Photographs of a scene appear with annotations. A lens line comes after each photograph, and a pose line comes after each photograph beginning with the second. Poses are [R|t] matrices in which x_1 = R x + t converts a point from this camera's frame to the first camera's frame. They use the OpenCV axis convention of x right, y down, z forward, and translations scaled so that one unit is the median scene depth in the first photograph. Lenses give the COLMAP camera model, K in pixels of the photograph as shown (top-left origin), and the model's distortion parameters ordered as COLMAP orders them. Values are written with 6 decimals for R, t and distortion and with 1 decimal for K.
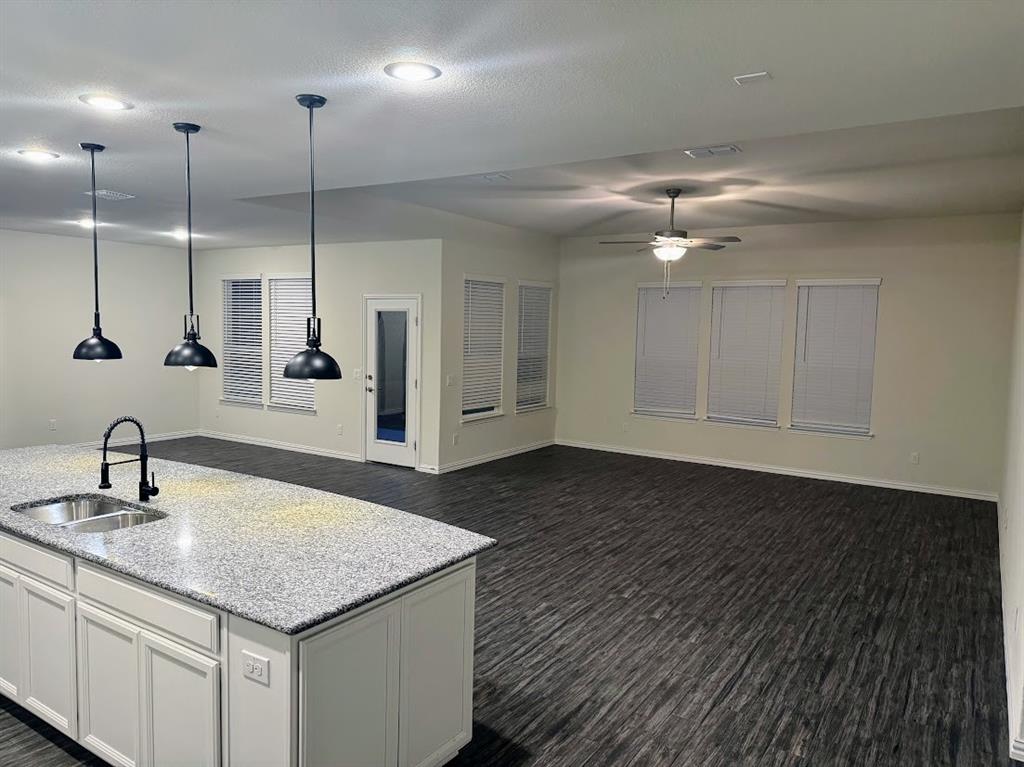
lens RADIAL K [[710.0, 0, 505.4], [0, 710.0, 384.0], [0, 0, 1]] dist [0.014061, 0.000349]
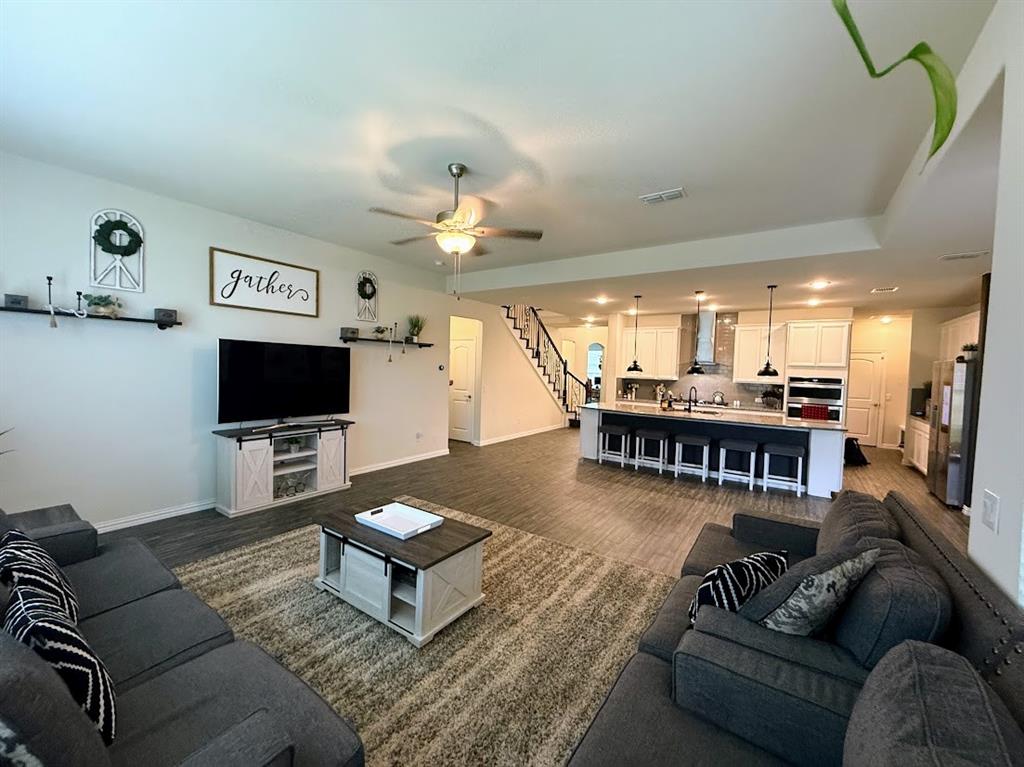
lens RADIAL K [[407.6, 0, 509.1], [0, 407.6, 382.3], [0, 0, 1]] dist [-0.002694, 0.001049]
pose [[-0.998376, -0.054084, 0.017910, 0.182543], [-0.051423, 0.990778, 0.125356, -0.105380], [-0.024525, 0.124232, -0.991950, 1.748833]]
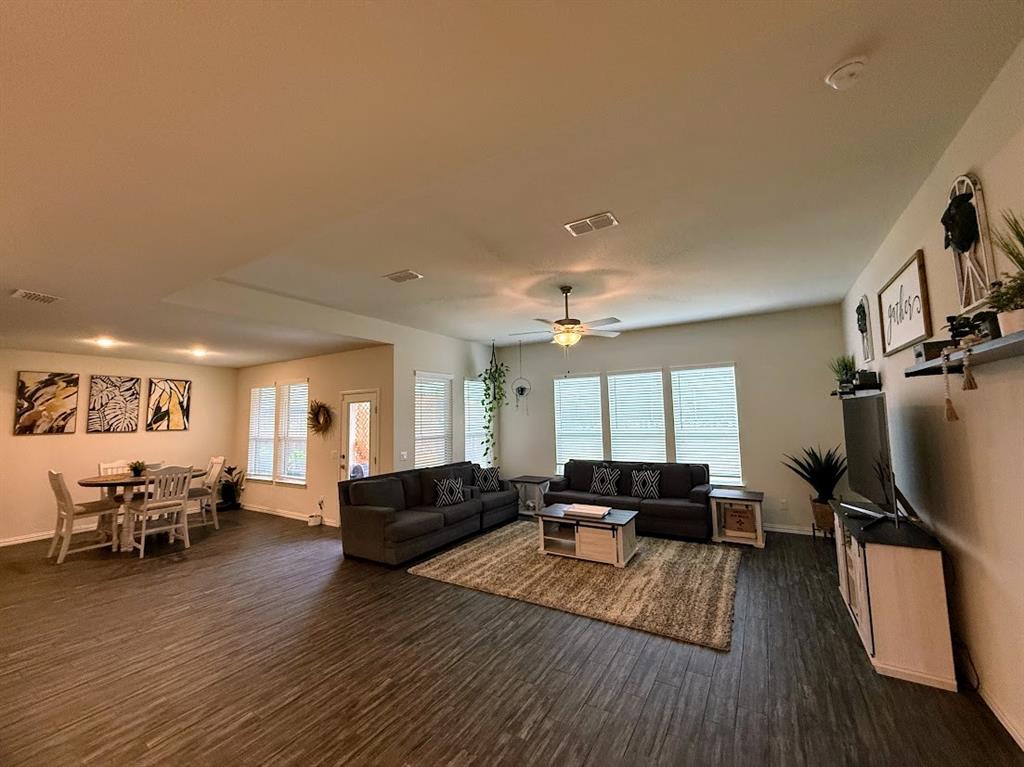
lens RADIAL K [[407.6, 0, 508.1], [0, 407.6, 378.8], [0, 0, 1]] dist [-0.002694, 0.001049]
pose [[0.998673, -0.040336, 0.032017, 0.129459], [0.045470, 0.982528, -0.180477, -0.002622], [-0.024178, 0.181694, 0.983058, 0.415477]]
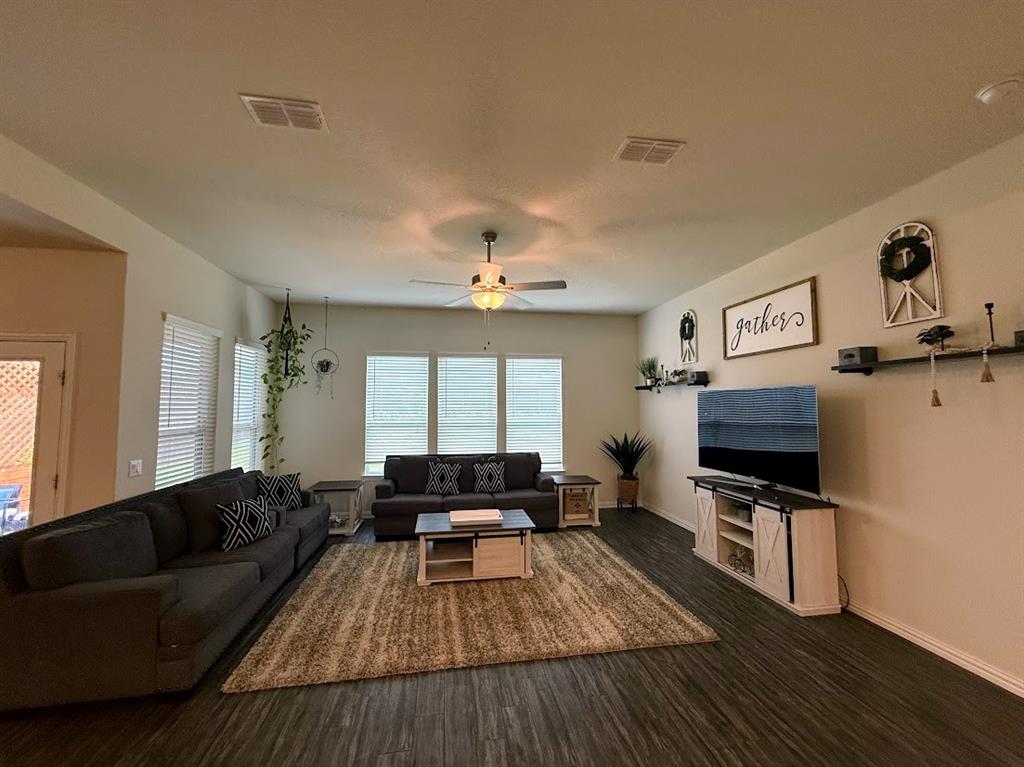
lens RADIAL K [[407.6, 0, 507.7], [0, 407.6, 379.8], [0, 0, 1]] dist [-0.002694, 0.001049]
pose [[0.735973, 0.020937, 0.676687, -0.121069], [0.076213, 0.990606, -0.113540, -0.026306], [-0.672708, 0.135135, 0.727463, 0.729565]]
